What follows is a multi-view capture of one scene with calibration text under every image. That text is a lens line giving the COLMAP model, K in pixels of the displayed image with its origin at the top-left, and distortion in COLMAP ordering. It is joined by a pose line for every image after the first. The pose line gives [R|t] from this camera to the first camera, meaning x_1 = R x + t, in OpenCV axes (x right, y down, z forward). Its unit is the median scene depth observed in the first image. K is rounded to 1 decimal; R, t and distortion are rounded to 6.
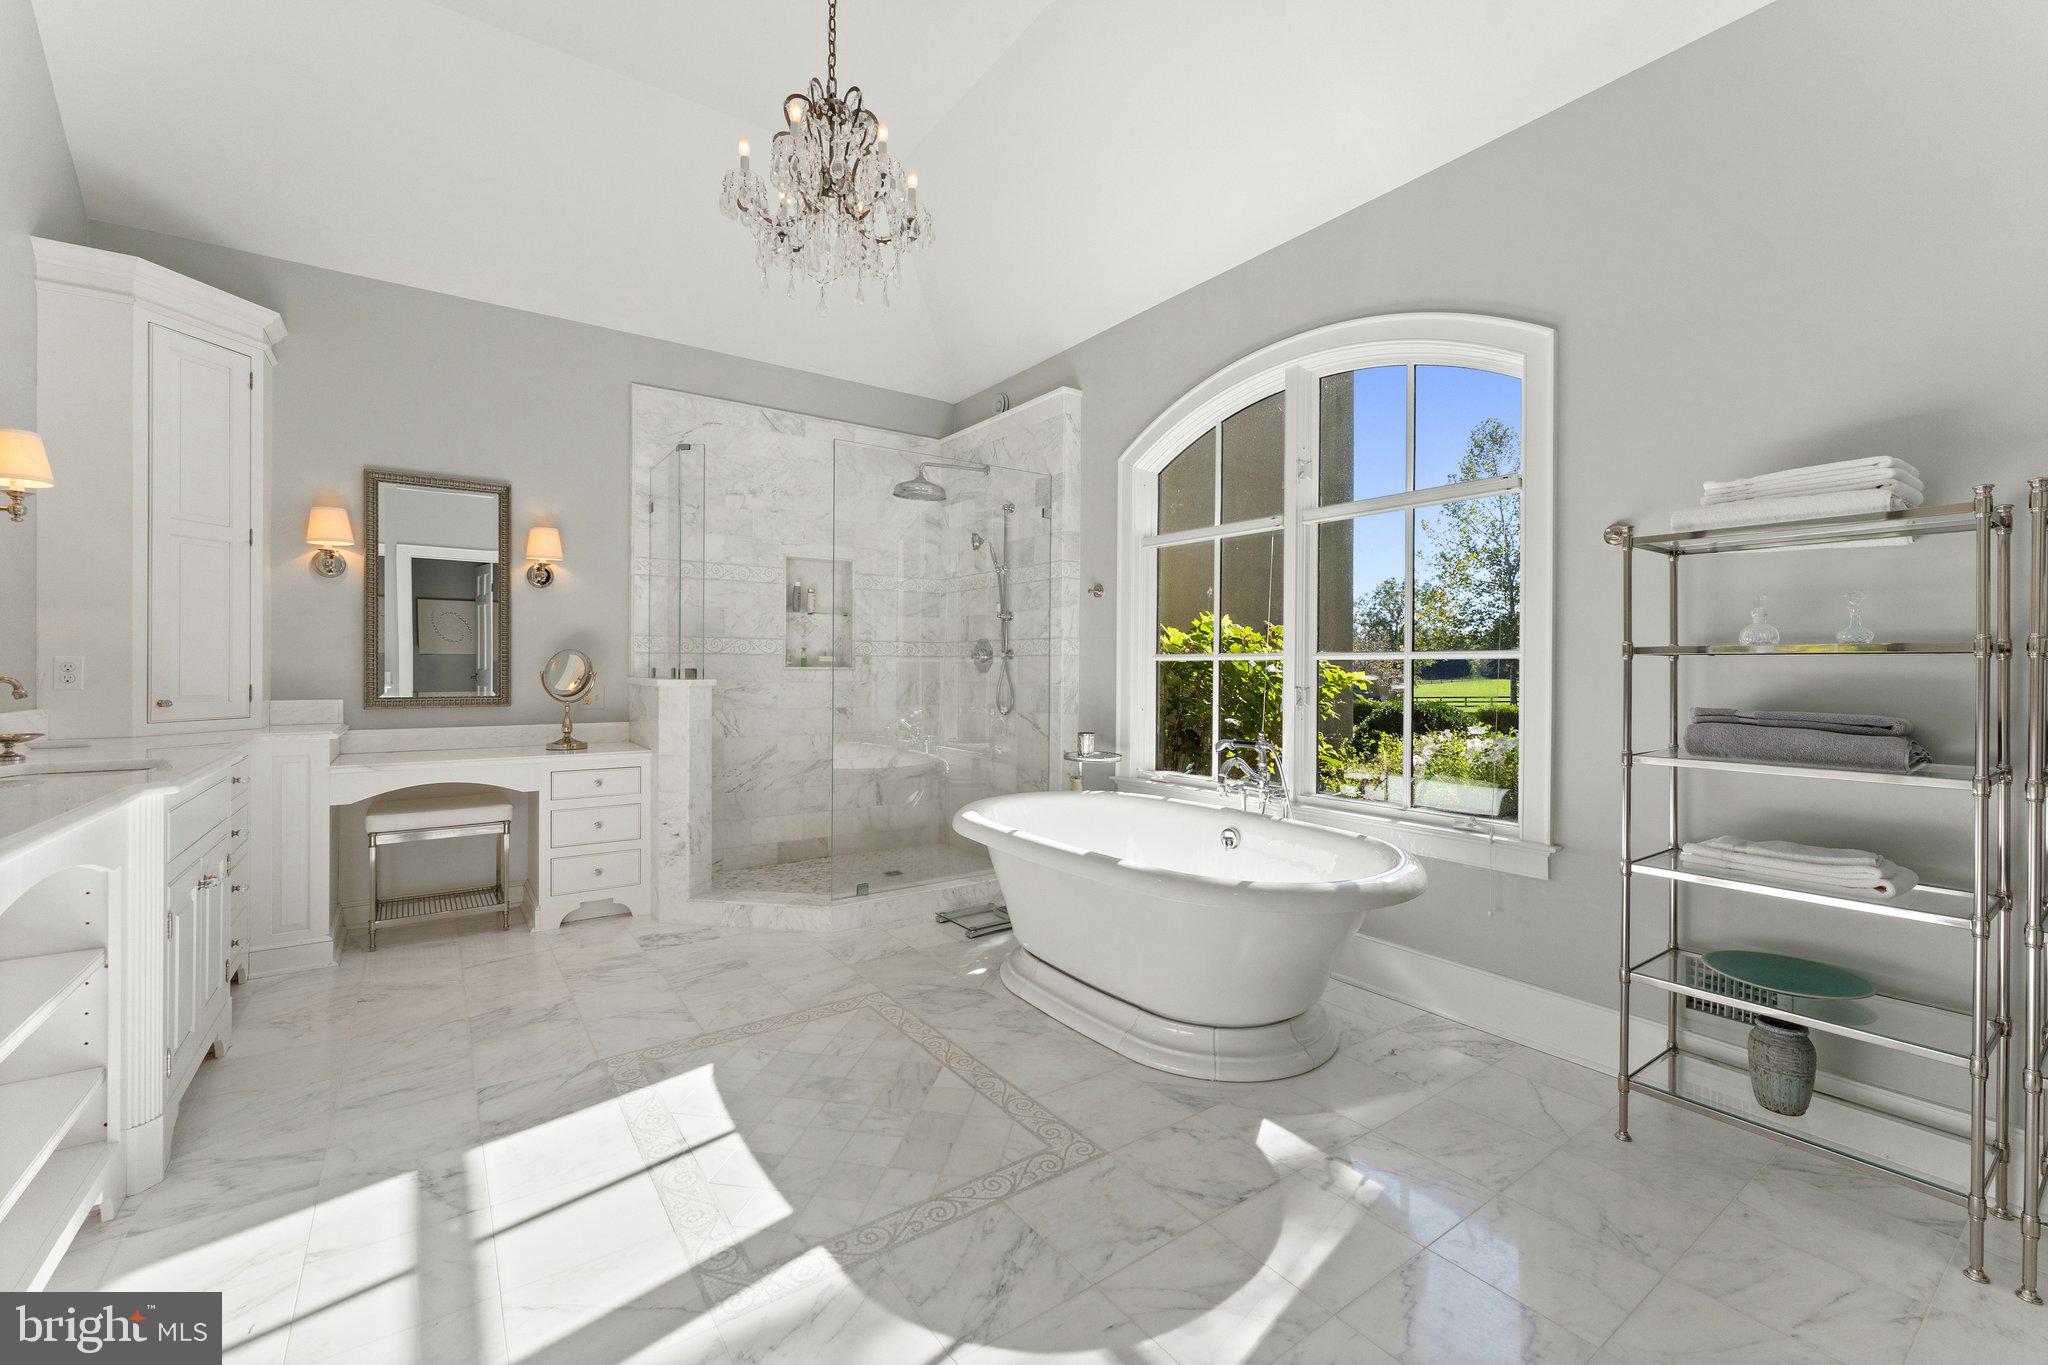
lens RADIAL K [[830.7, 0, 964.7], [0, 830.7, 669.3], [0, 0, 1]] dist [0.000576, -0.000018]
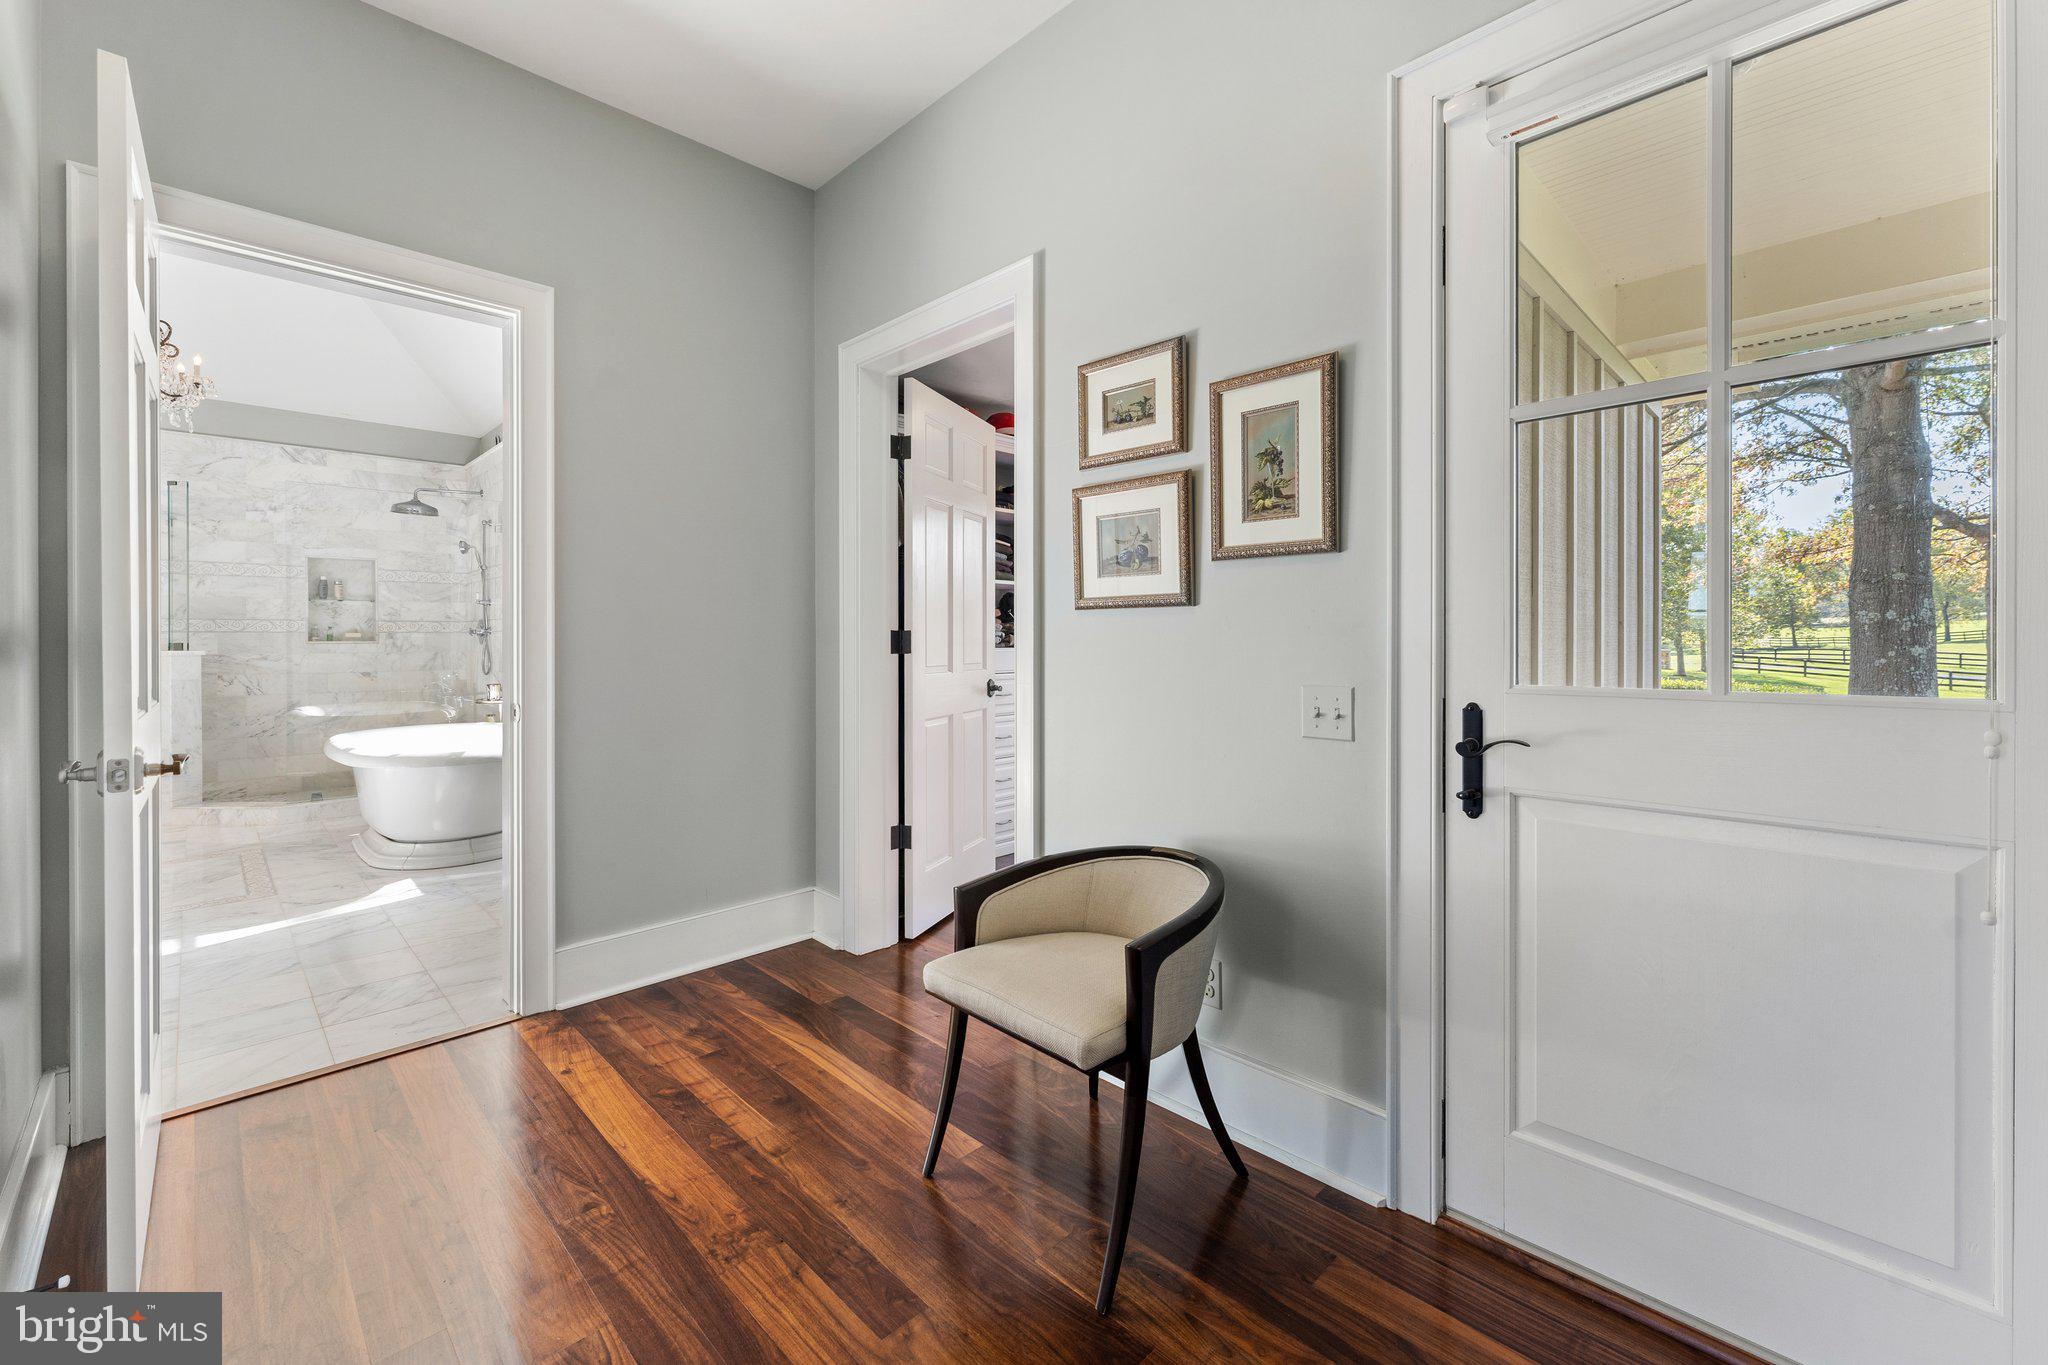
lens RADIAL K [[830.7, 0, 994.2], [0, 830.7, 636.1], [0, 0, 1]] dist [0.000576, -0.000018]
pose [[0.981349, -0.011448, 0.191891, 0.739724], [0.013158, 0.999884, -0.007642, 0.016439], [-0.191782, 0.010024, 0.981386, -0.617616]]
